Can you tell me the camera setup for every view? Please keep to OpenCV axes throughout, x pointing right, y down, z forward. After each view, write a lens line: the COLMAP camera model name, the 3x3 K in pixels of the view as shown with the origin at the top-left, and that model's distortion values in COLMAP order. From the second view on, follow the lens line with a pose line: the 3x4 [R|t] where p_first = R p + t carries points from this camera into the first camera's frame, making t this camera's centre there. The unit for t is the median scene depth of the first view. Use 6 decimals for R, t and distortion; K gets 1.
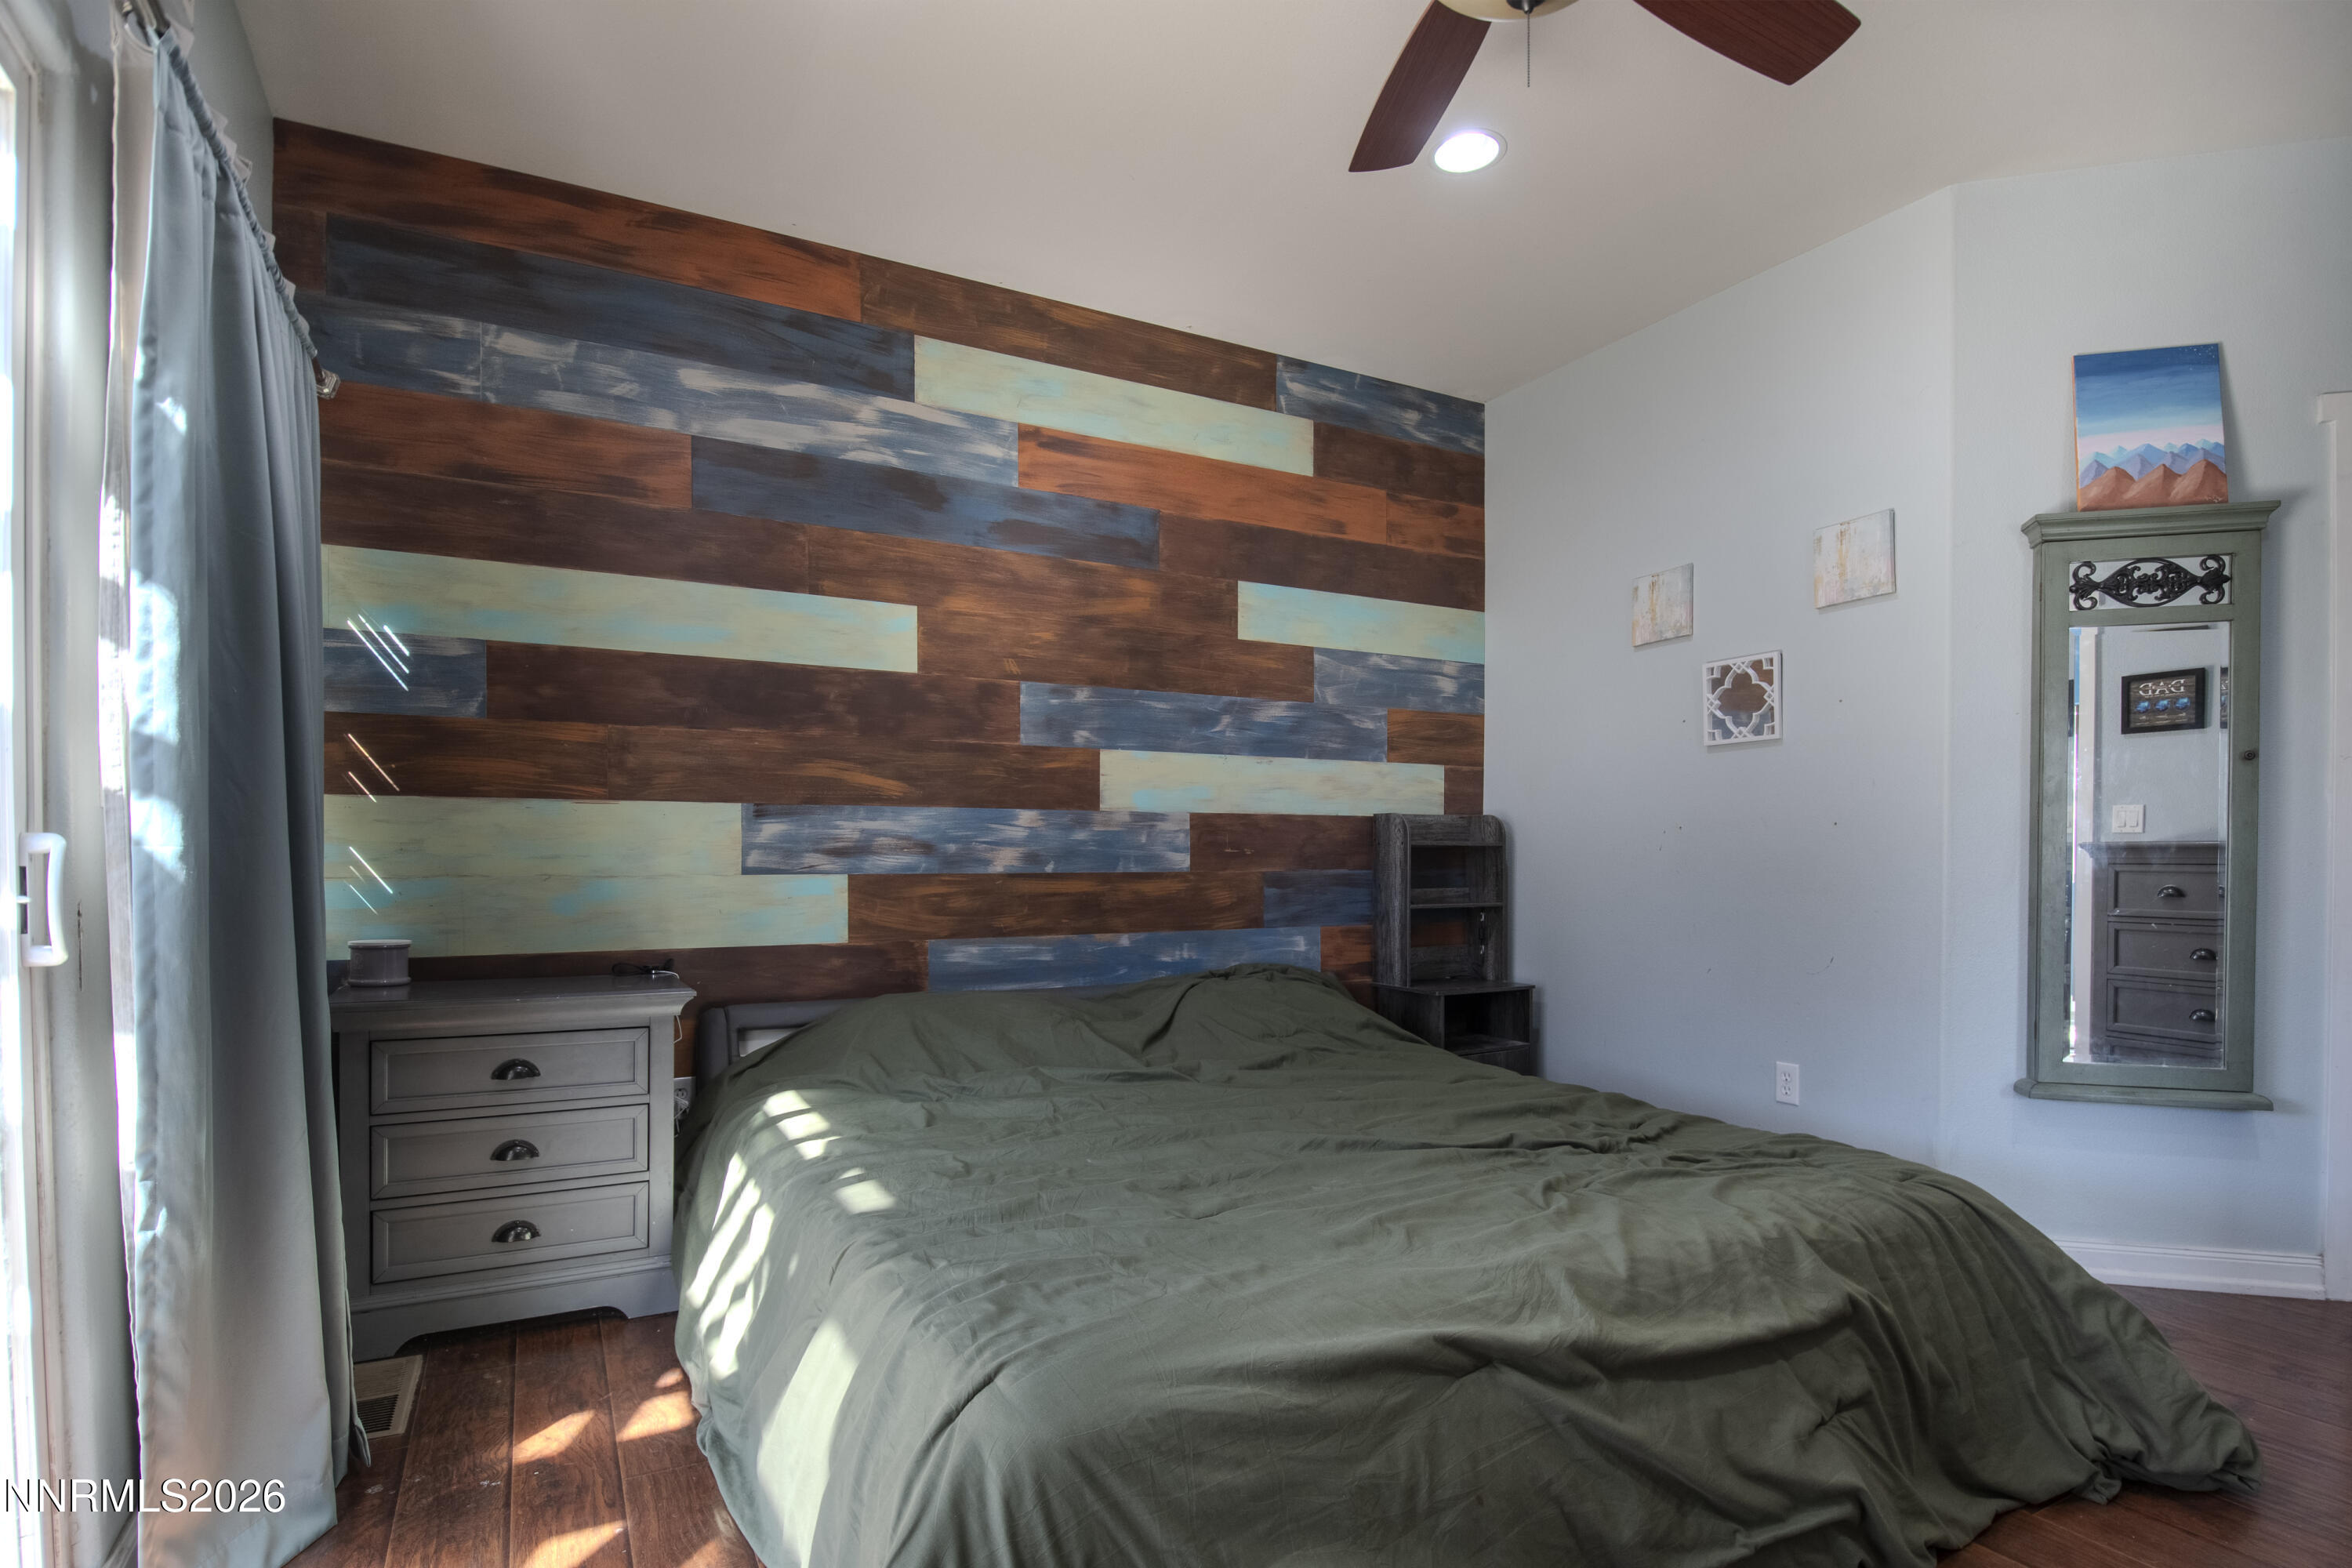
lens RADIAL K [[1194.7, 0, 1200.6], [0, 1194.7, 875.8], [0, 0, 1]] dist [-0.004126, -0.006883]
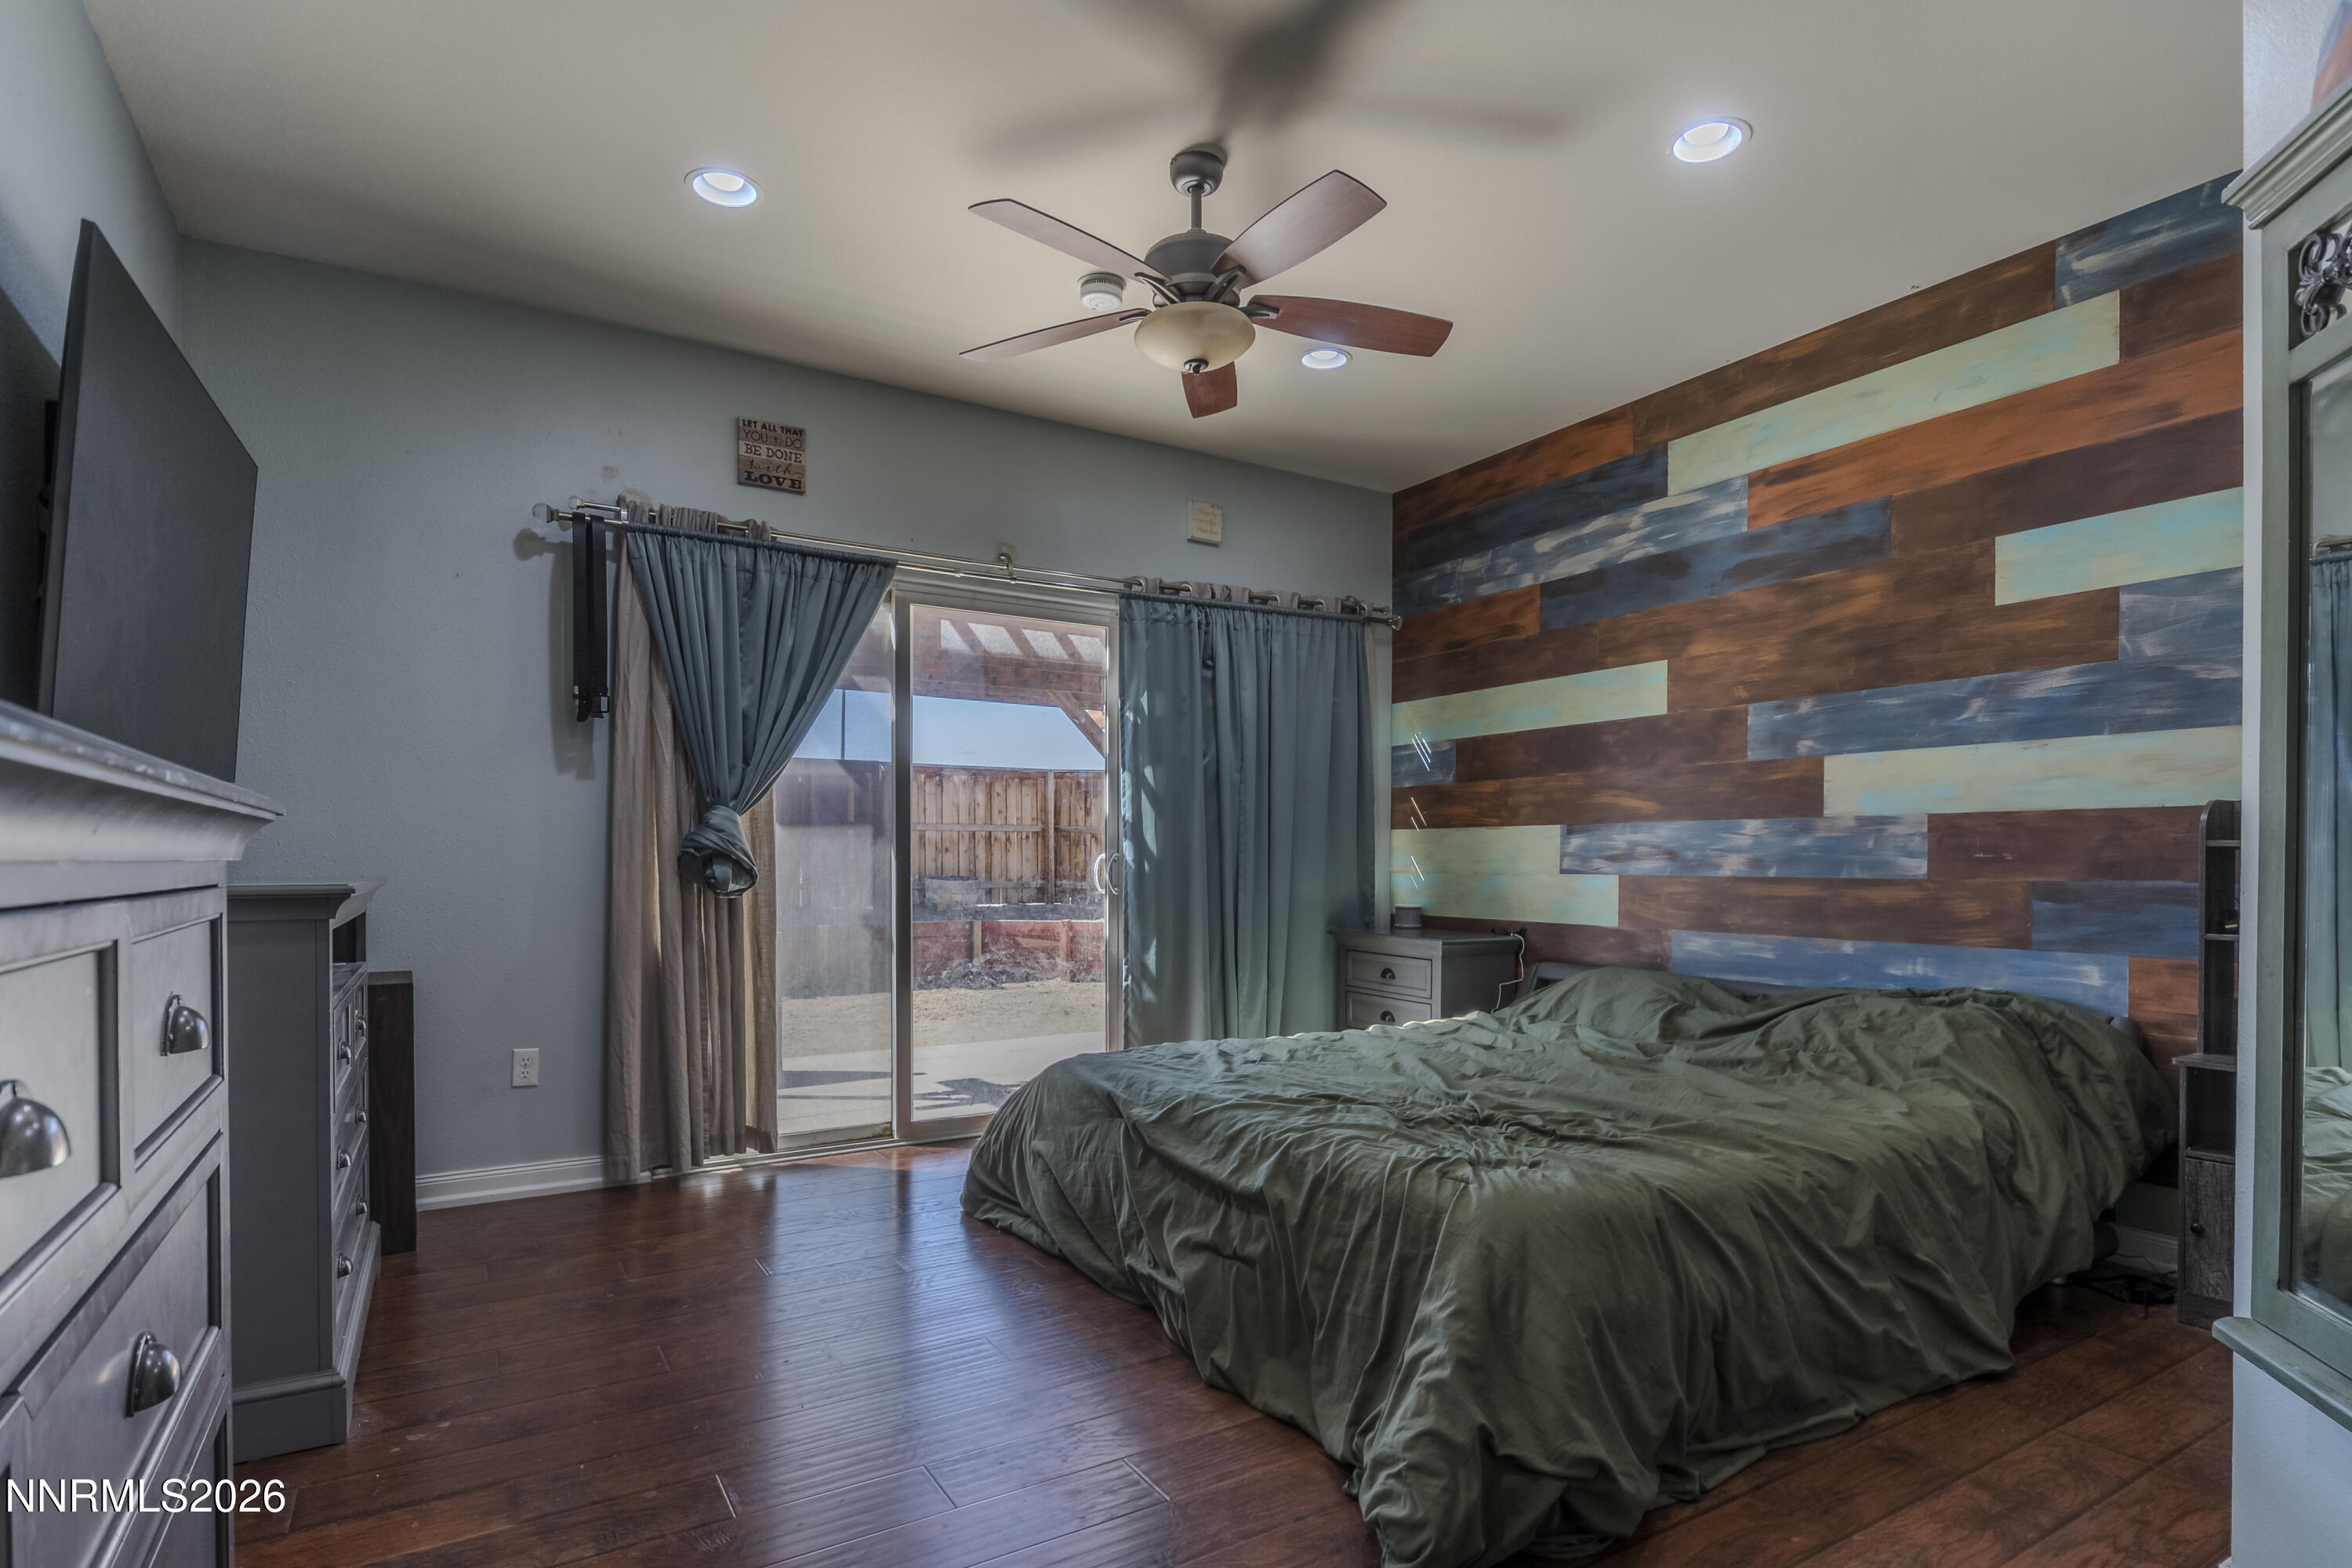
lens RADIAL K [[1194.7, 0, 1174.9], [0, 1194.7, 870.5], [0, 0, 1]] dist [-0.004126, -0.006883]
pose [[0.031740, 0.006124, -0.999477, 0.938813], [-0.022186, 0.999739, 0.005421, -0.002318], [0.999250, 0.022003, 0.031868, 0.432382]]
